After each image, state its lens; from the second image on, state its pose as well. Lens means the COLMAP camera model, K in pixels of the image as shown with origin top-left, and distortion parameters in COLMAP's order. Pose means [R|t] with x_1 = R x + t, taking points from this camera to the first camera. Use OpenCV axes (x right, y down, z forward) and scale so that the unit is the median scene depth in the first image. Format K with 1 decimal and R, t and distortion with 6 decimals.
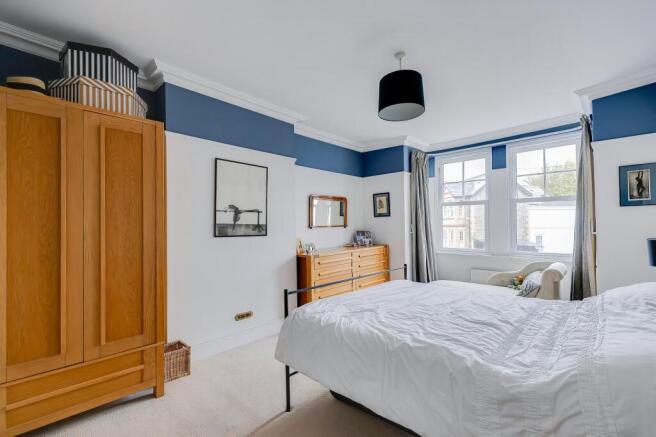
lens RADIAL K [[291.4, 0, 328.1], [0, 291.4, 220.6], [0, 0, 1]] dist [0.003584, -0.002122]
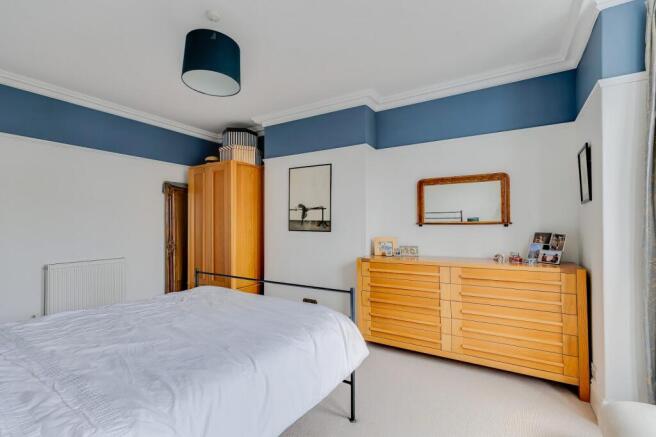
lens RADIAL K [[291.4, 0, 326.4], [0, 291.4, 221.0], [0, 0, 1]] dist [0.003584, -0.002122]
pose [[0.193609, 0.005243, -0.981065, 0.791530], [0.015352, 0.999847, 0.008373, 0.006027], [0.980959, -0.016682, 0.193499, 0.803956]]
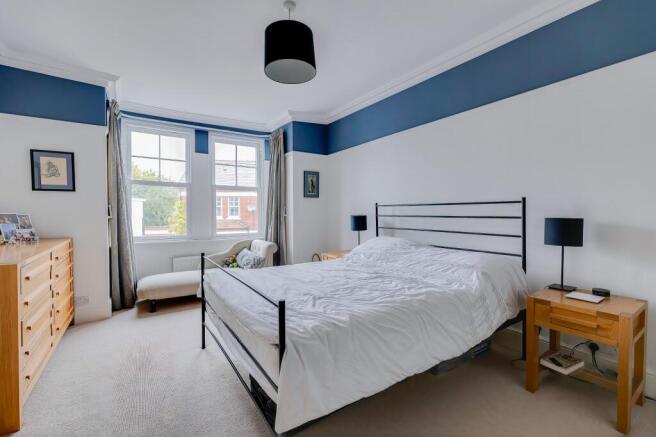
lens RADIAL K [[291.4, 0, 330.4], [0, 291.4, 219.8], [0, 0, 1]] dist [0.003584, -0.002122]
pose [[0.225976, -0.008018, 0.974100, -0.401283], [-0.017326, 0.999775, 0.012248, 0.042151], [-0.973979, -0.019645, 0.225786, 0.466321]]
